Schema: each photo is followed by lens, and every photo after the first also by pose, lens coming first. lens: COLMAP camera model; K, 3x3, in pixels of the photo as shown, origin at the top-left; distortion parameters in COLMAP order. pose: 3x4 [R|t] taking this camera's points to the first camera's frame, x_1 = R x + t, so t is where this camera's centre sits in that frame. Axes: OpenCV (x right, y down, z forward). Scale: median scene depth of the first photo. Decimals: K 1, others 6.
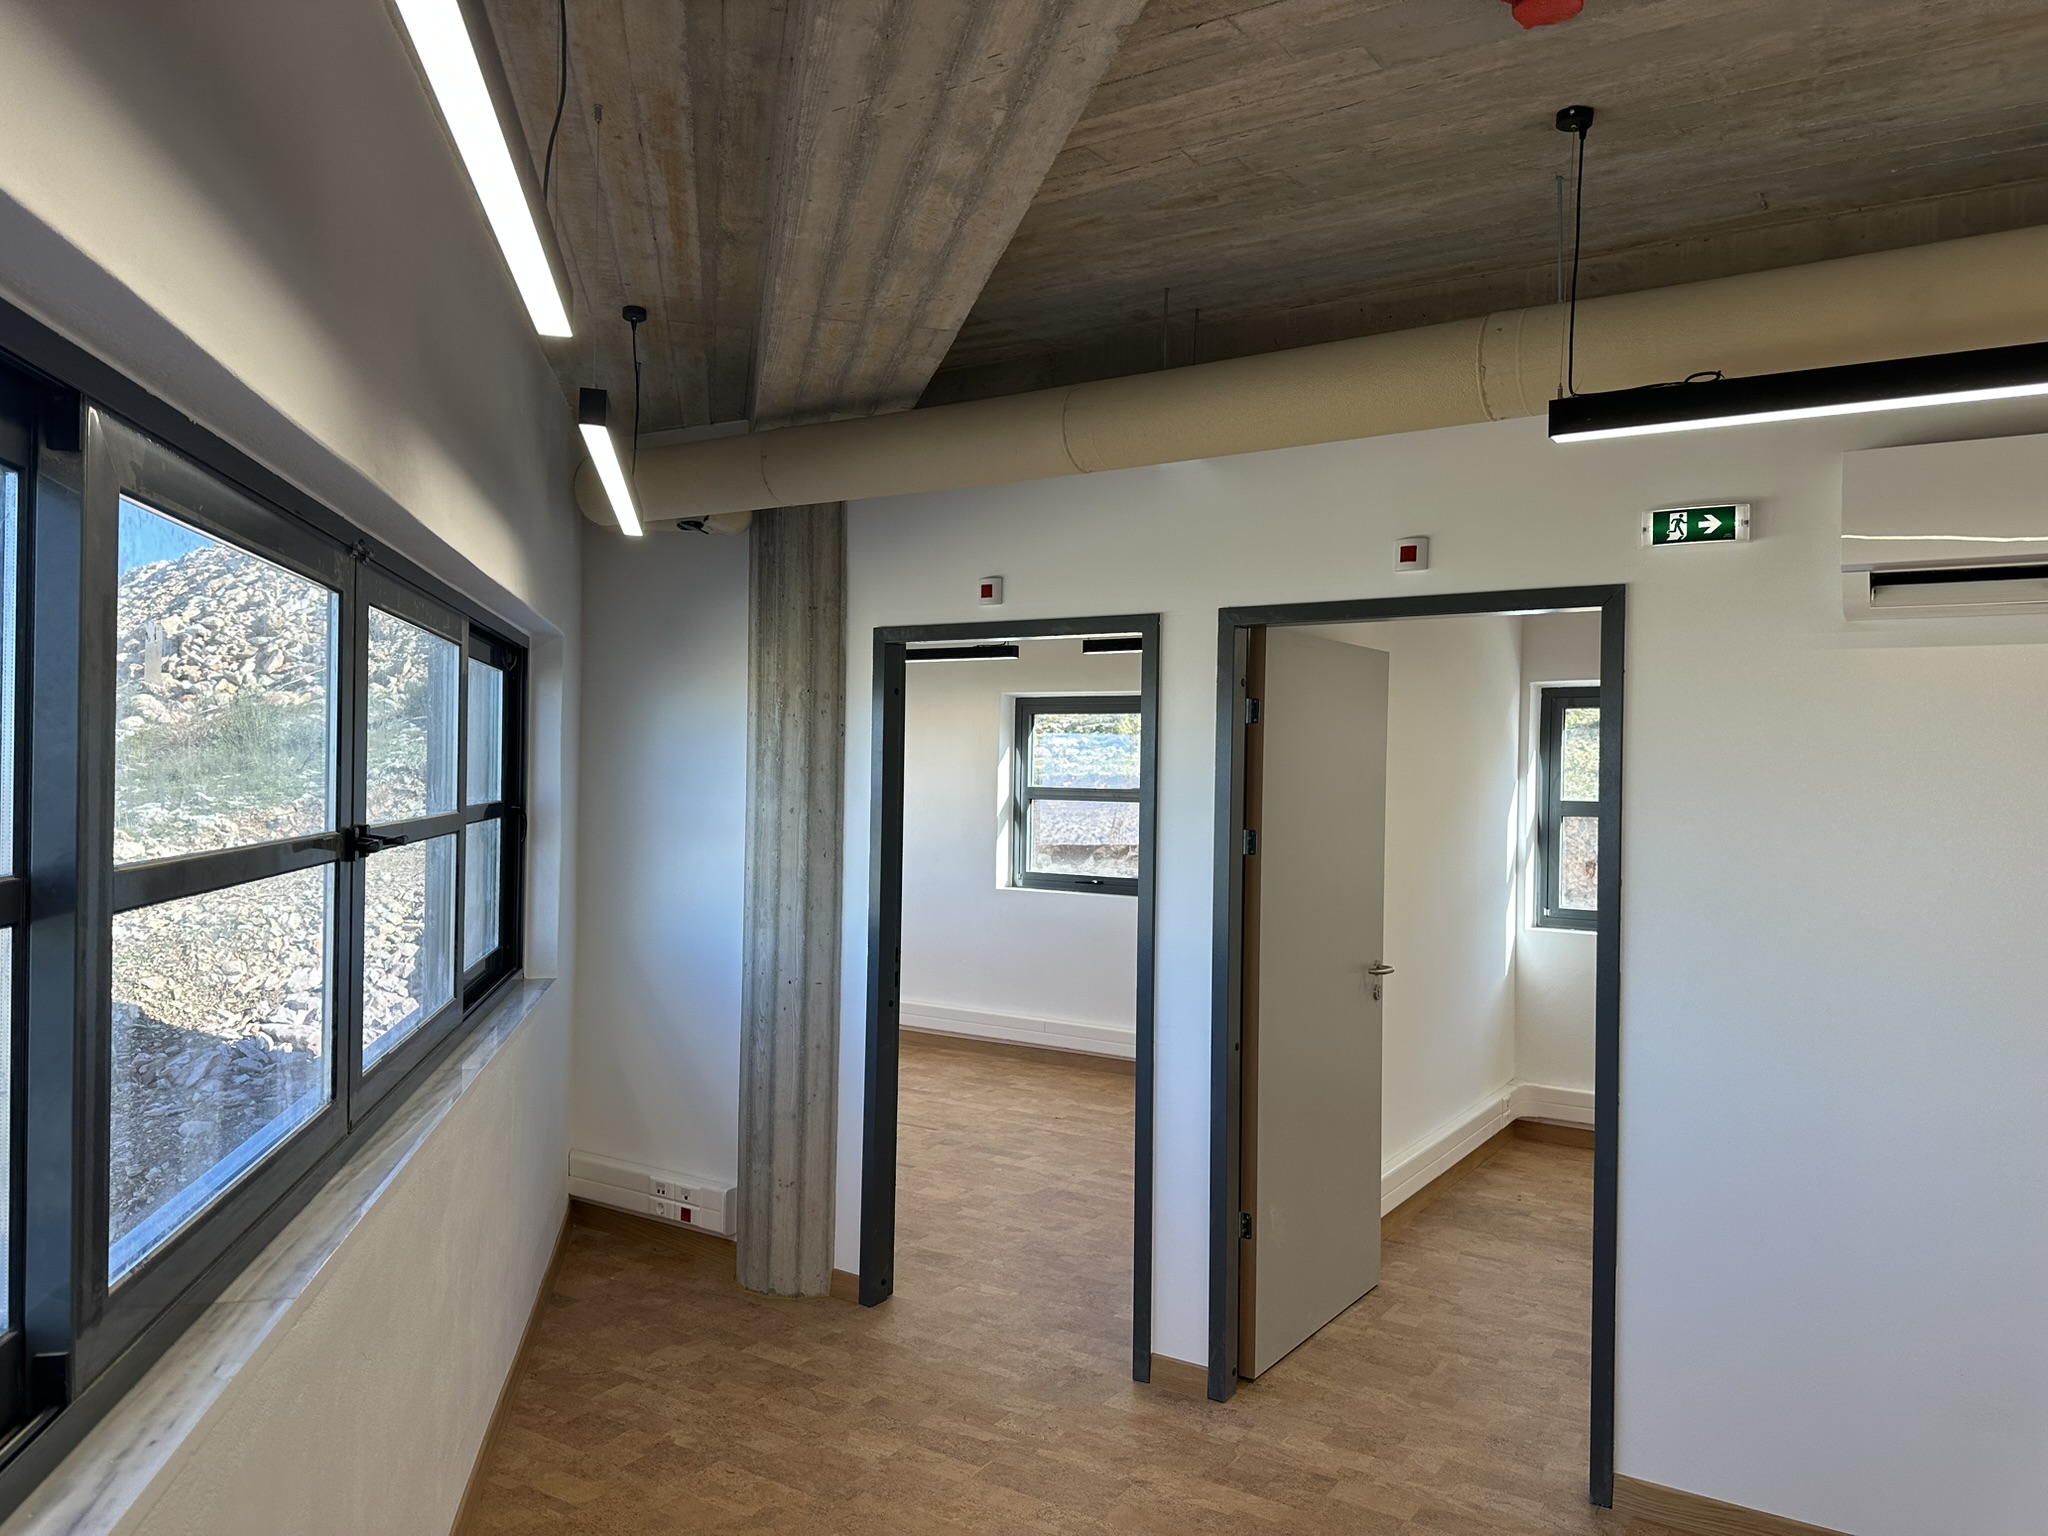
lens RADIAL K [[1457.0, 0, 1022.9], [0, 1457.0, 772.0], [0, 0, 1]] dist [0.100893, -0.071197]
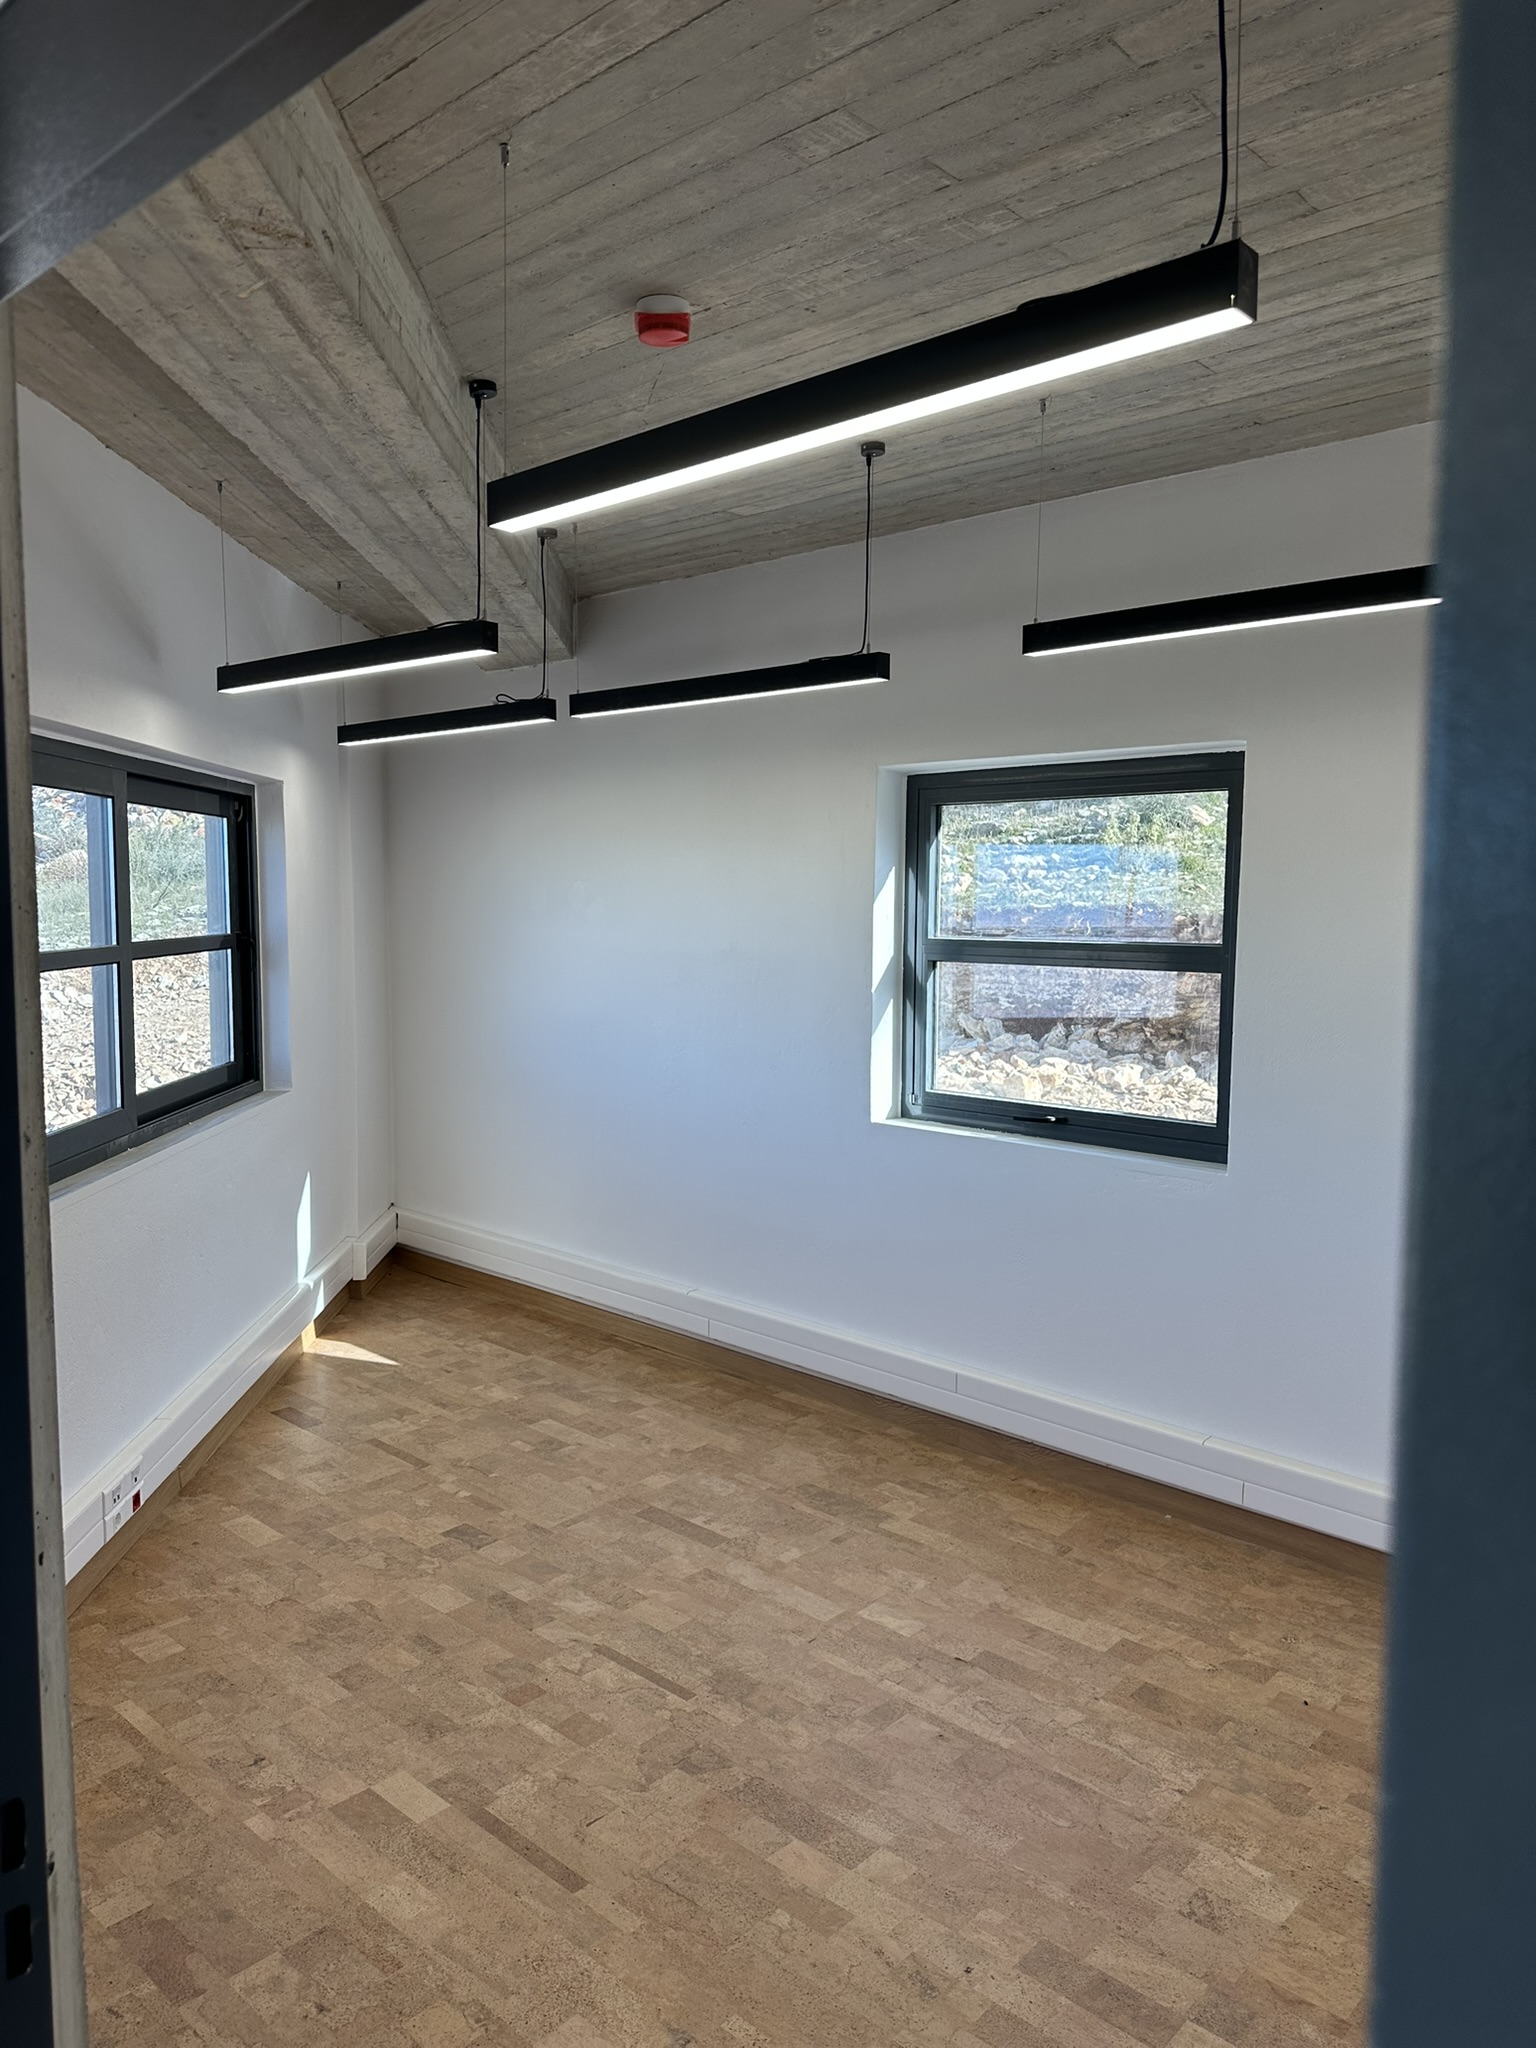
lens RADIAL K [[1457.0, 0, 773.9], [0, 1457.0, 1015.8], [0, 0, 1]] dist [0.100893, -0.071197]
pose [[0.987402, 0.000047, -0.158232, 0.032929], [0.012667, 0.996767, 0.079337, -0.005245], [0.157724, -0.080342, 0.984209, 0.446140]]
